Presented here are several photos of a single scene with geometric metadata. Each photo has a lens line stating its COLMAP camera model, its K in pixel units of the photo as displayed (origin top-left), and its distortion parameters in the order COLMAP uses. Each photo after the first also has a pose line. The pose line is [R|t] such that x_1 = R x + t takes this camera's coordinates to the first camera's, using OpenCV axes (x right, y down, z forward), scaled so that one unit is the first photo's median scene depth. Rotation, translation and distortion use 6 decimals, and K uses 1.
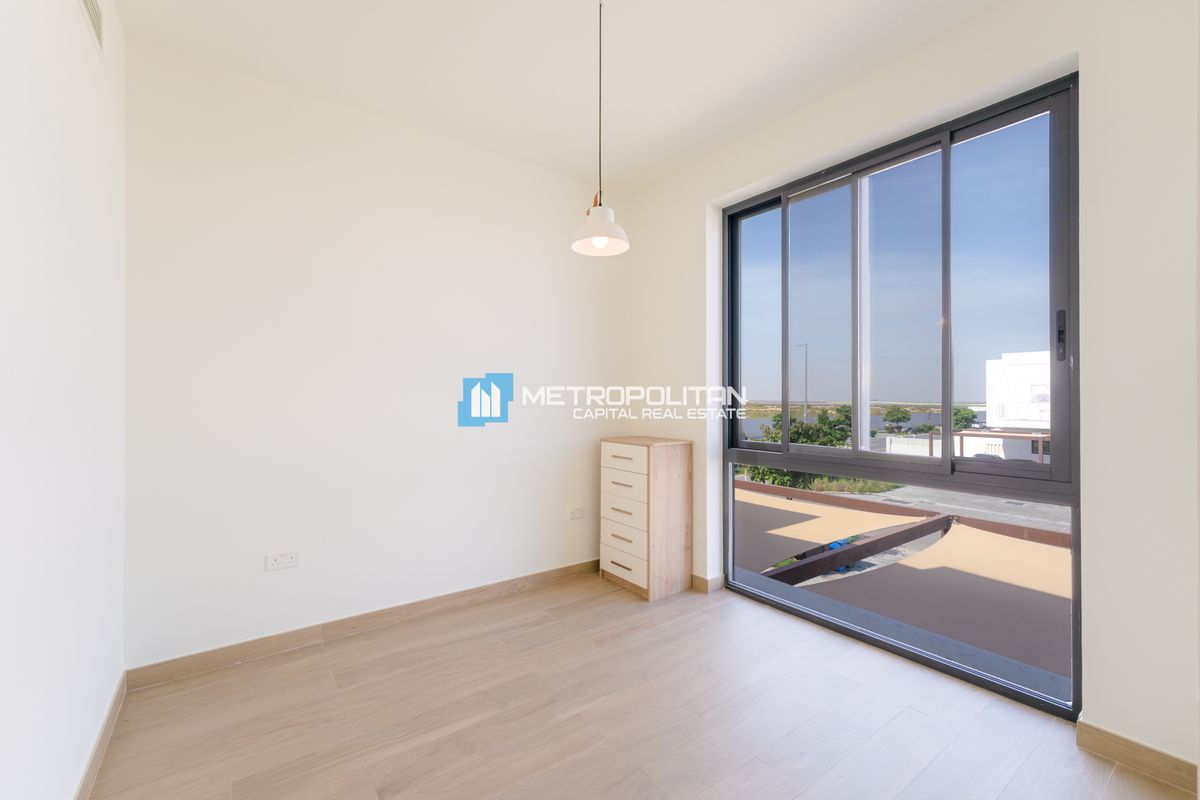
lens RADIAL K [[490.2, 0, 600.0], [0, 490.2, 400.0], [0, 0, 1]] dist [-0.001494, -0.000106]
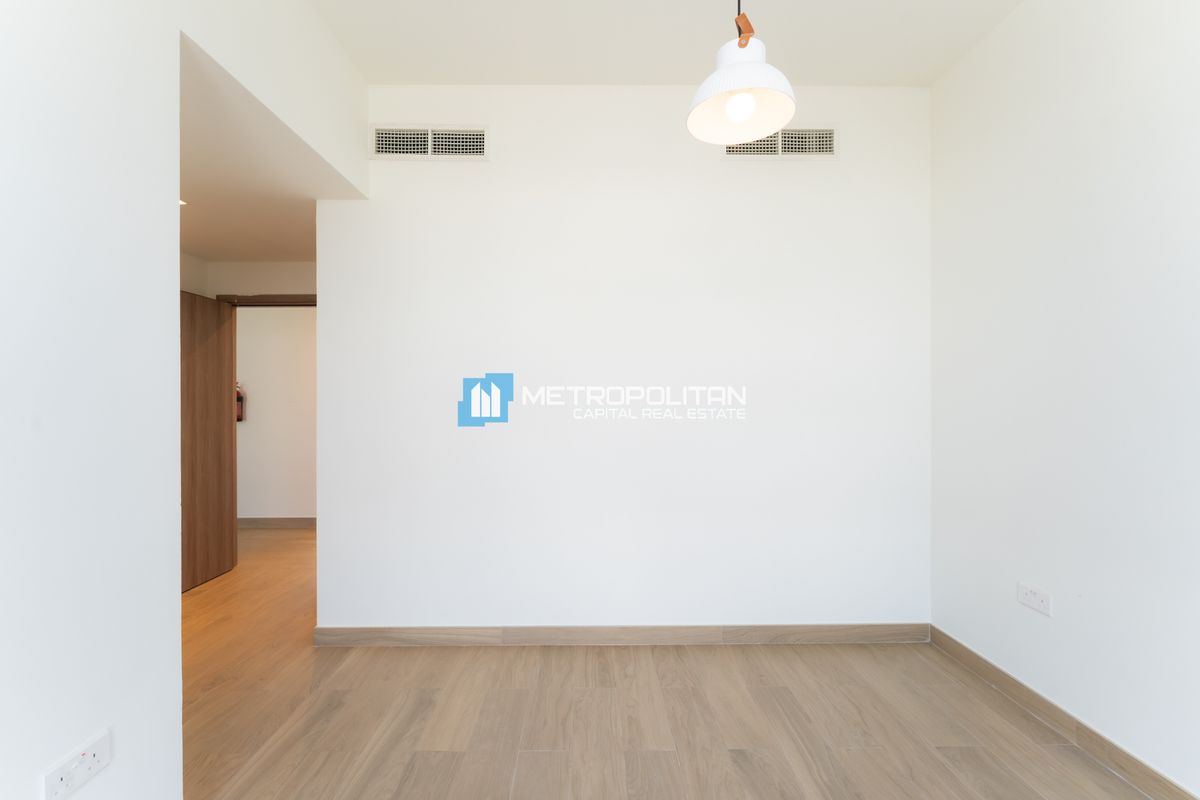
lens RADIAL K [[490.2, 0, 600.0], [0, 490.2, 400.0], [0, 0, 1]] dist [-0.001494, -0.000106]
pose [[-0.585168, 0.001358, -0.810911, 0.448450], [0.003517, 0.999993, -0.000864, 0.001215], [0.810904, -0.003358, -0.585169, 0.980372]]
